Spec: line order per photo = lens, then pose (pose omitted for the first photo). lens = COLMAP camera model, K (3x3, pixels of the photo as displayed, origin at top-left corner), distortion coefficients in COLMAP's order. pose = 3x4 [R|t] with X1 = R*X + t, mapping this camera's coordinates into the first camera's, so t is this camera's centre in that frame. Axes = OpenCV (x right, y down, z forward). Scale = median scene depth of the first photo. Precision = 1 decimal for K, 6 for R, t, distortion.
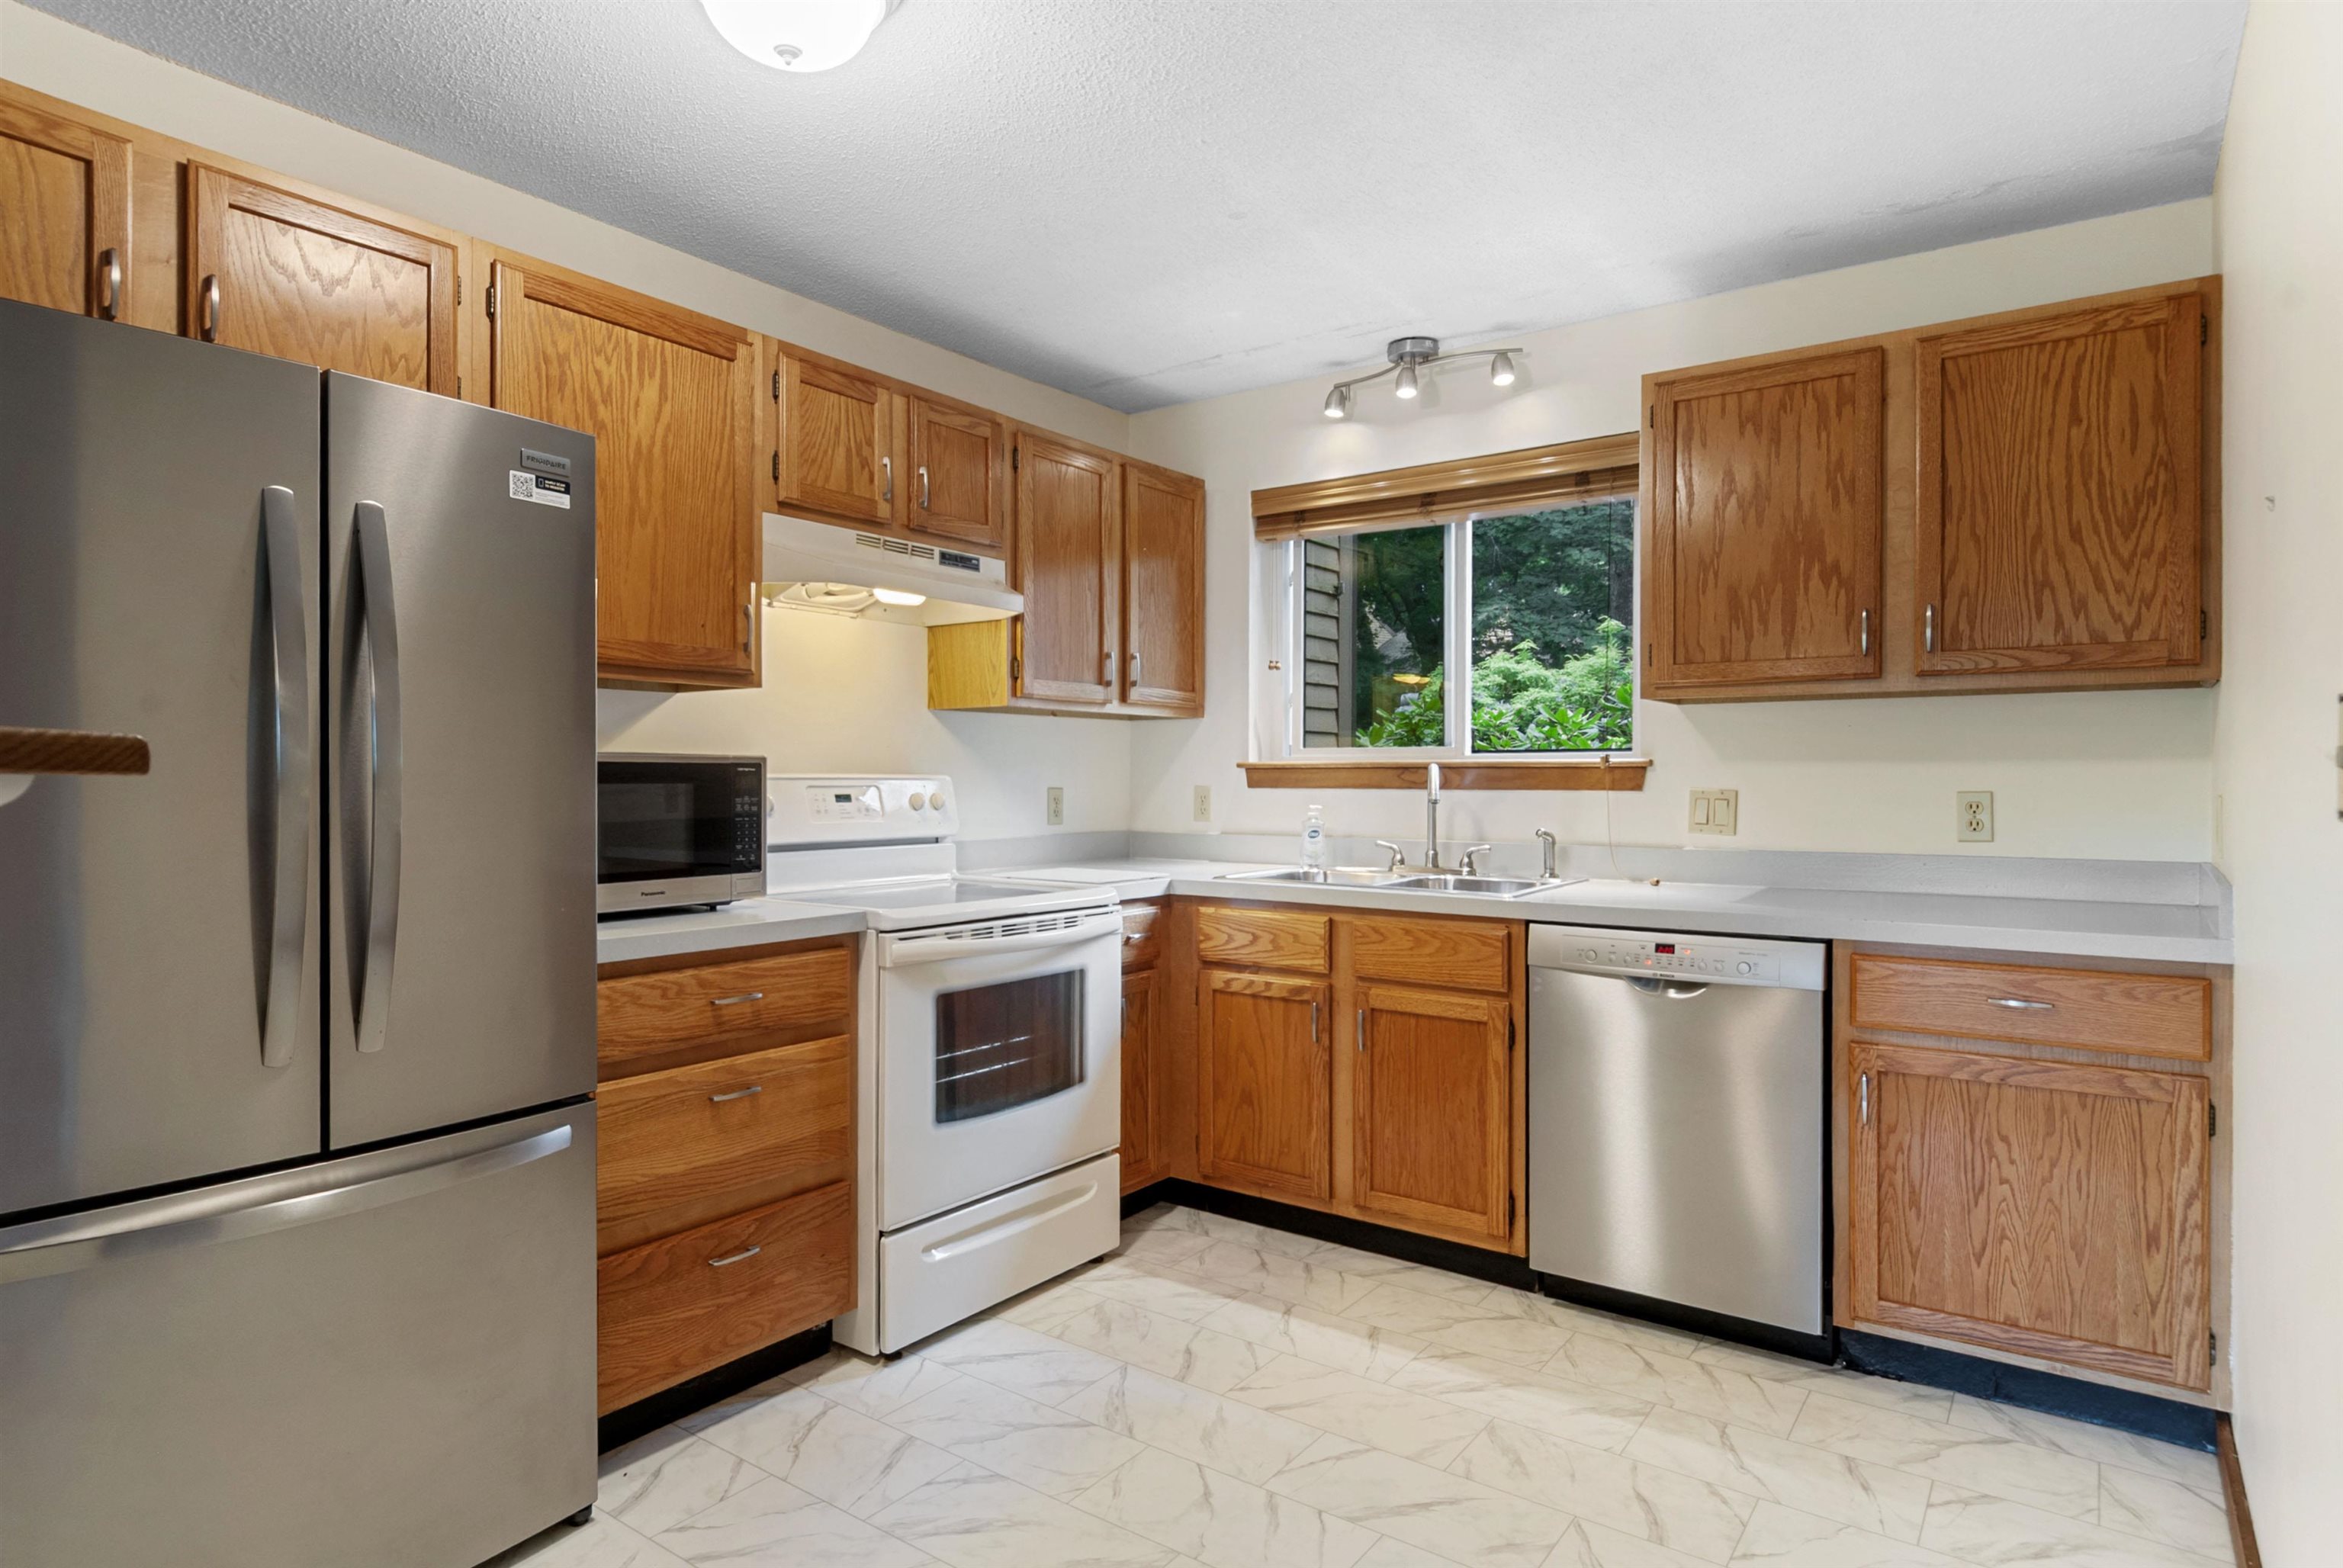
lens RADIAL K [[1275.4, 0, 1178.5], [0, 1275.4, 790.4], [0, 0, 1]] dist [-0.000735, 0.000047]
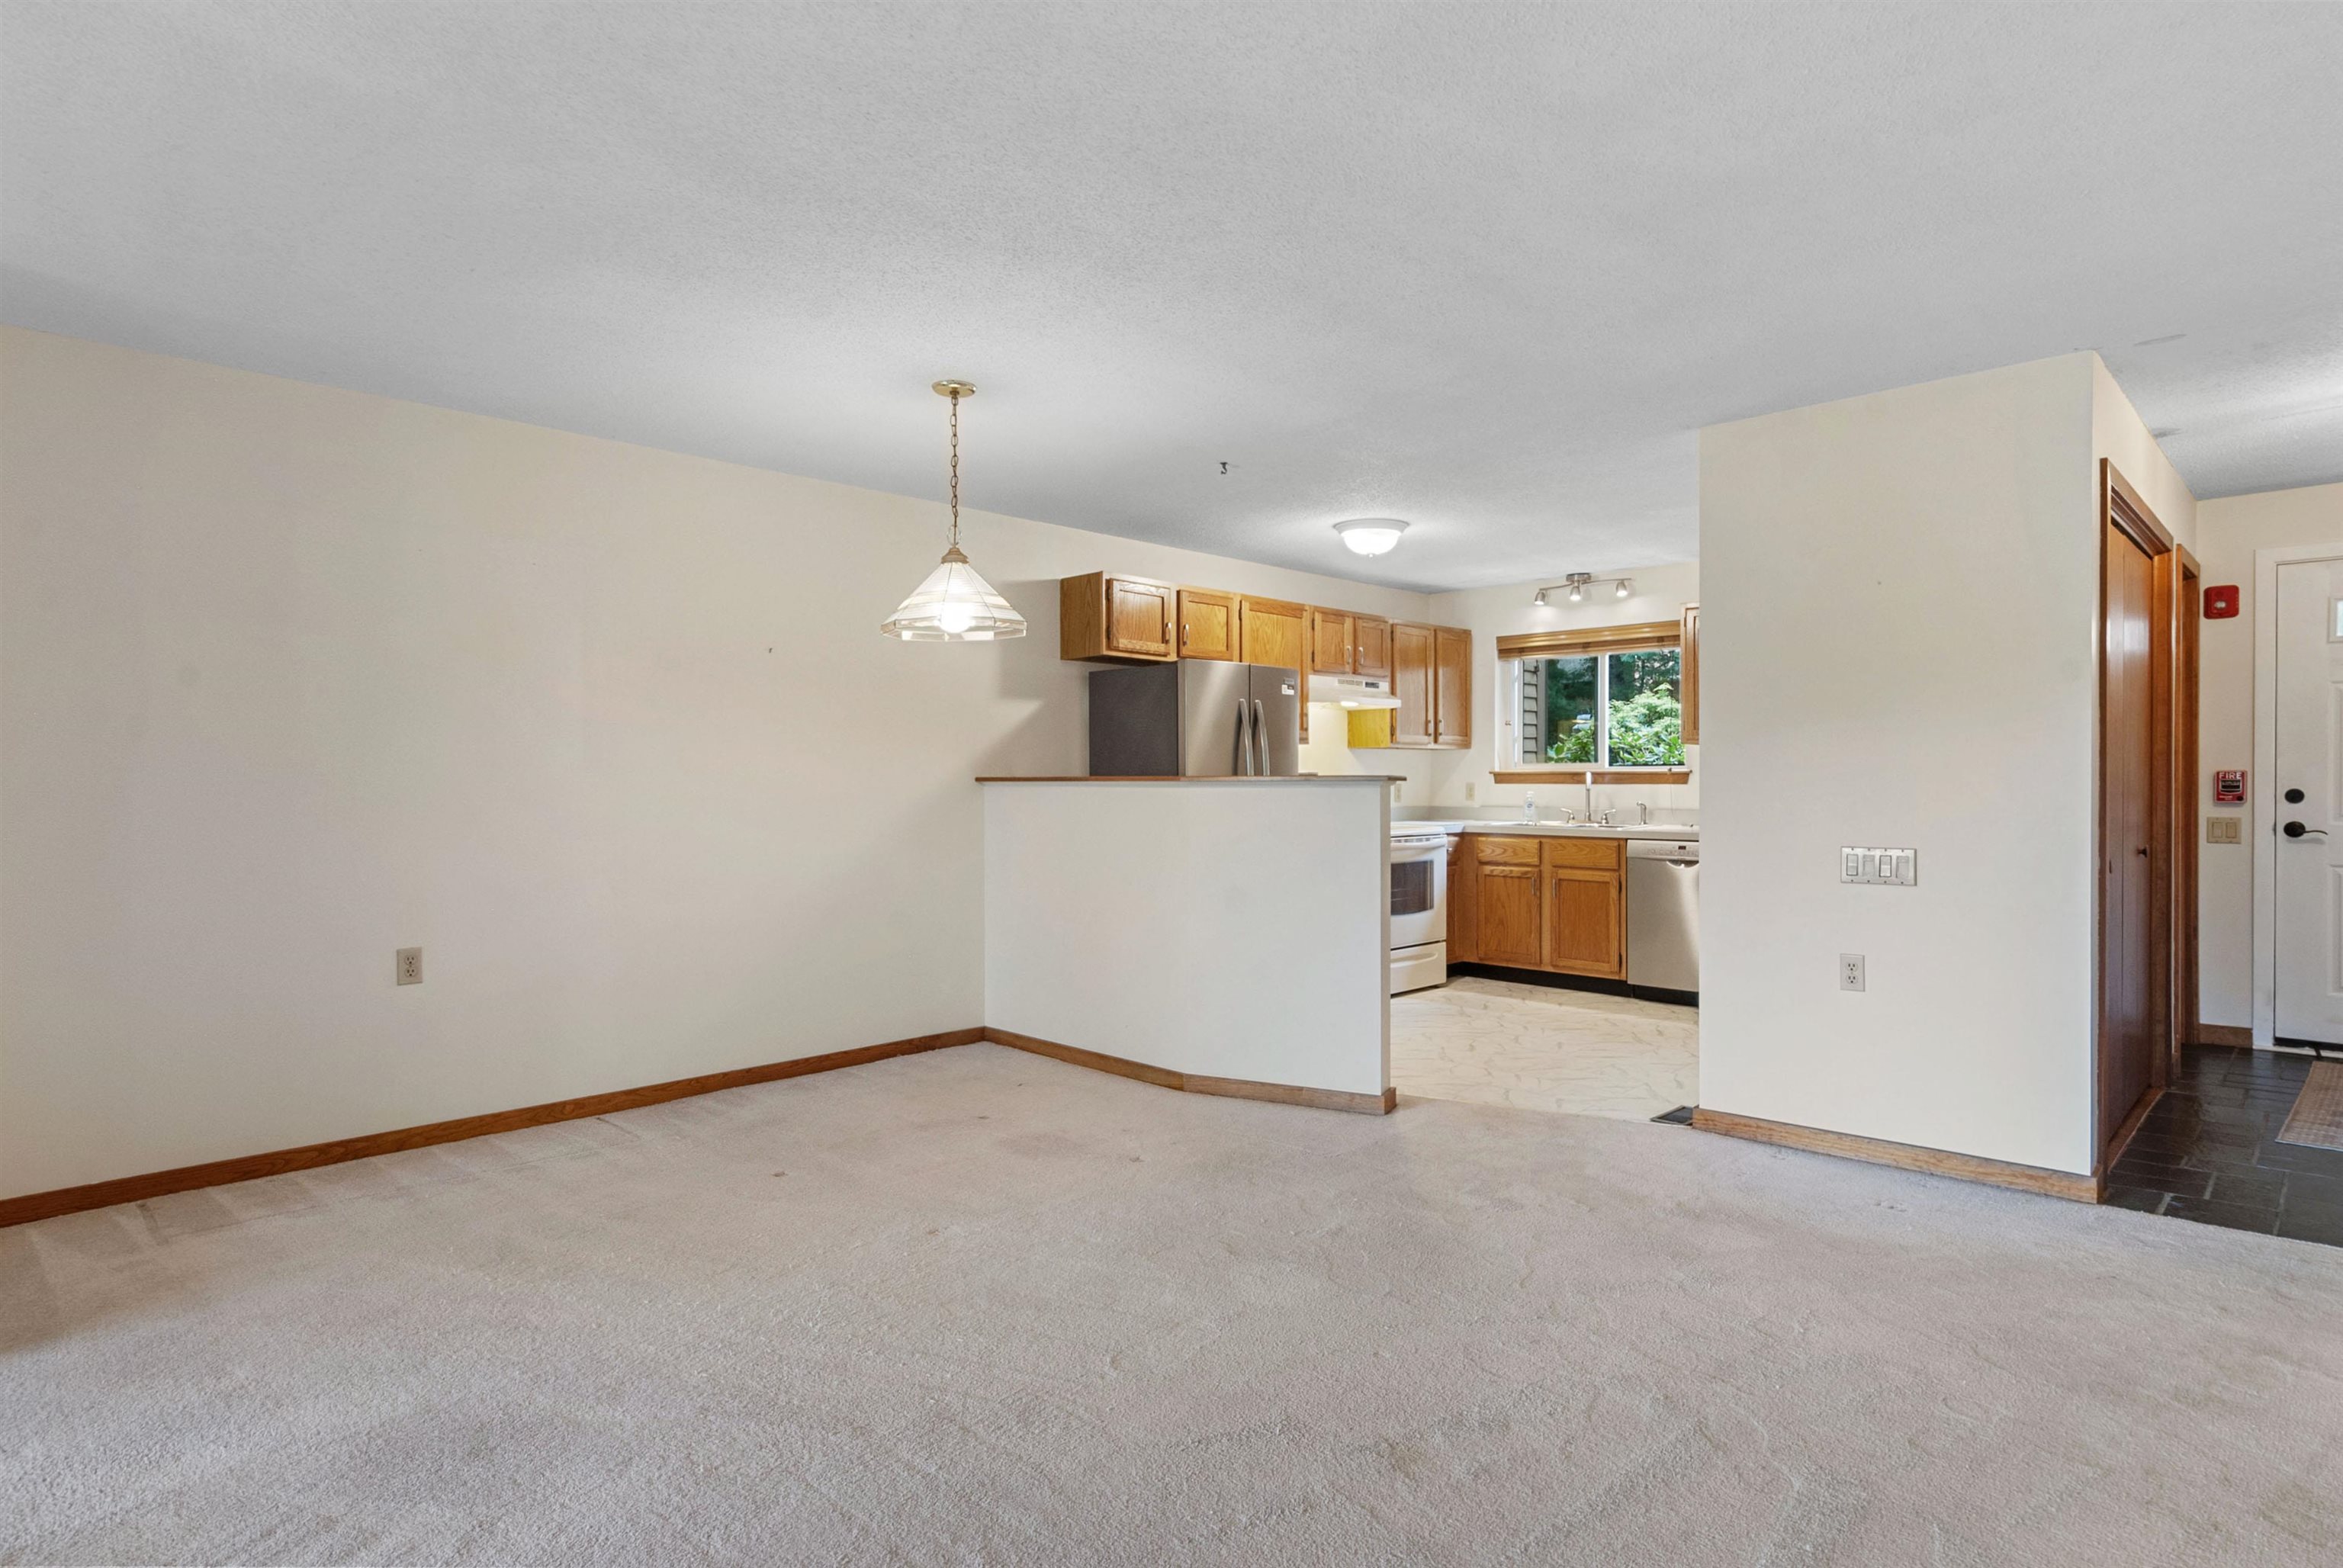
lens RADIAL K [[1231.4, 0, 1168.6], [0, 1231.4, 797.1], [0, 0, 1]] dist [-0.000257, 0.000000]
pose [[0.988663, -0.001753, -0.150140, -0.192065], [0.002811, 0.999973, 0.006835, 0.005115], [0.150124, -0.007179, 0.988641, -1.182329]]
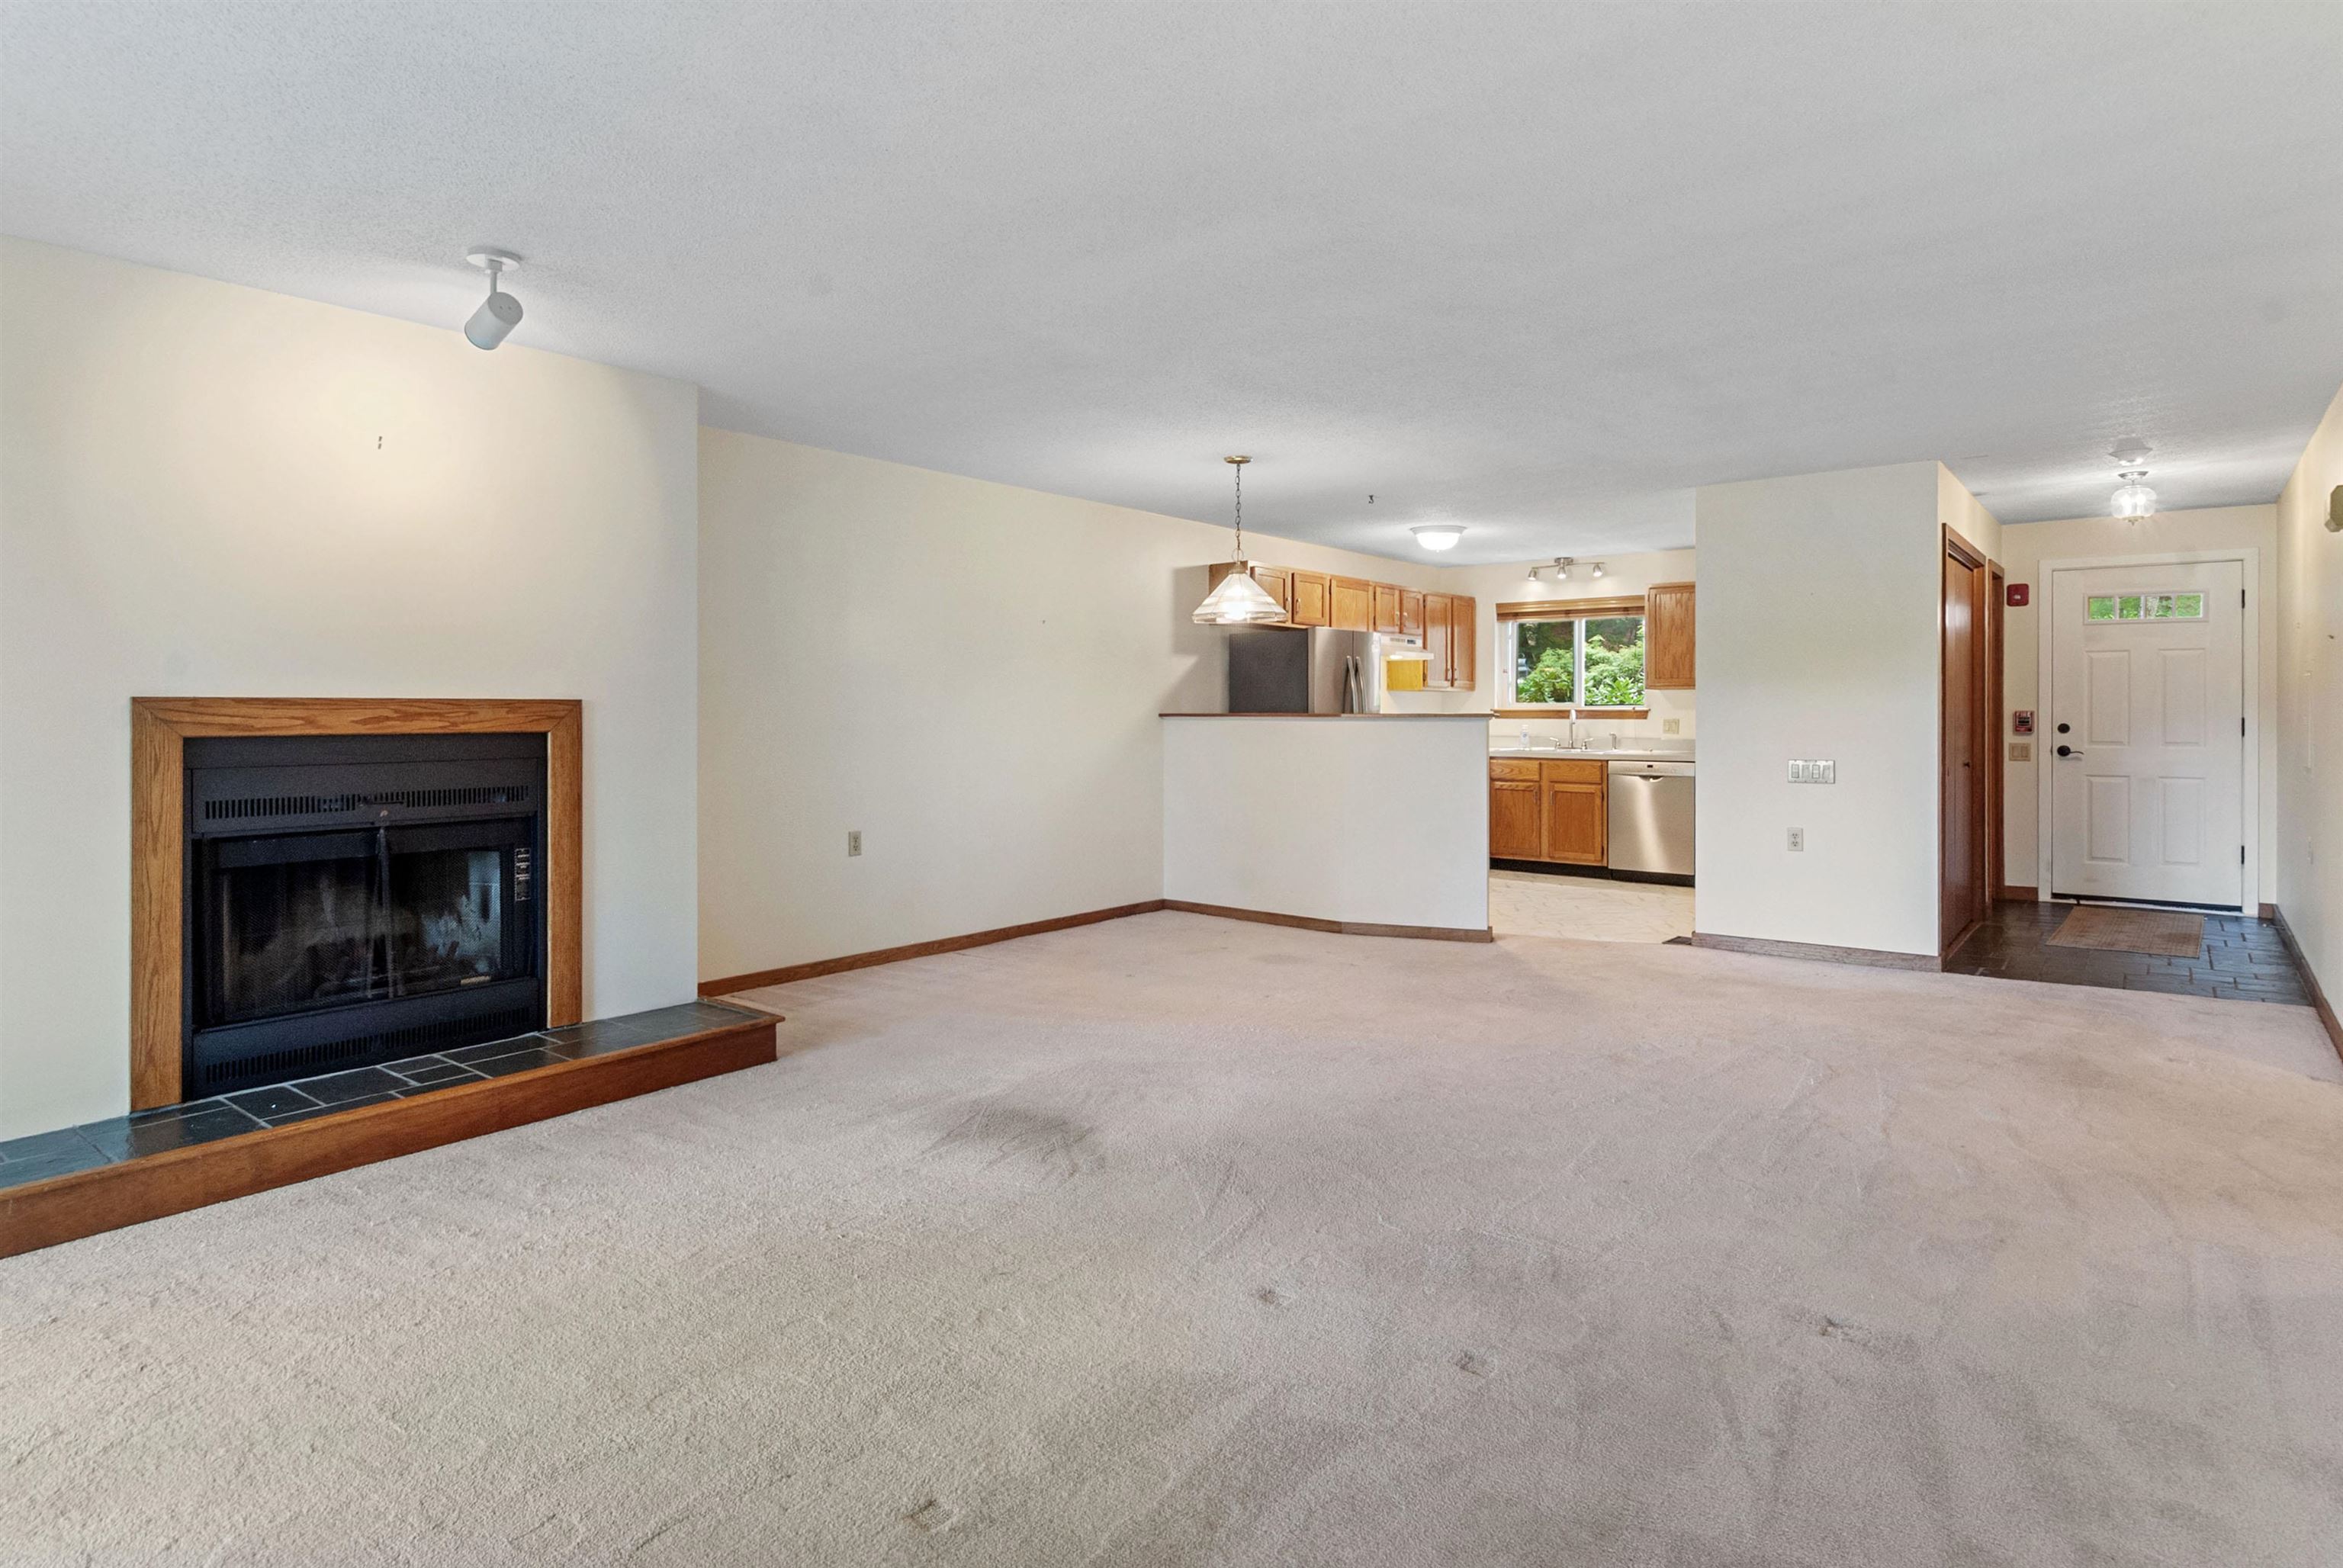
lens RADIAL K [[1245.7, 0, 1169.6], [0, 1245.7, 724.3], [0, 0, 1]] dist [0.001472, 0.000779]
pose [[0.998640, -0.001009, -0.052119, -0.553422], [0.001118, 0.999997, 0.002067, 0.004121], [0.052117, -0.002123, 0.998639, -1.822973]]
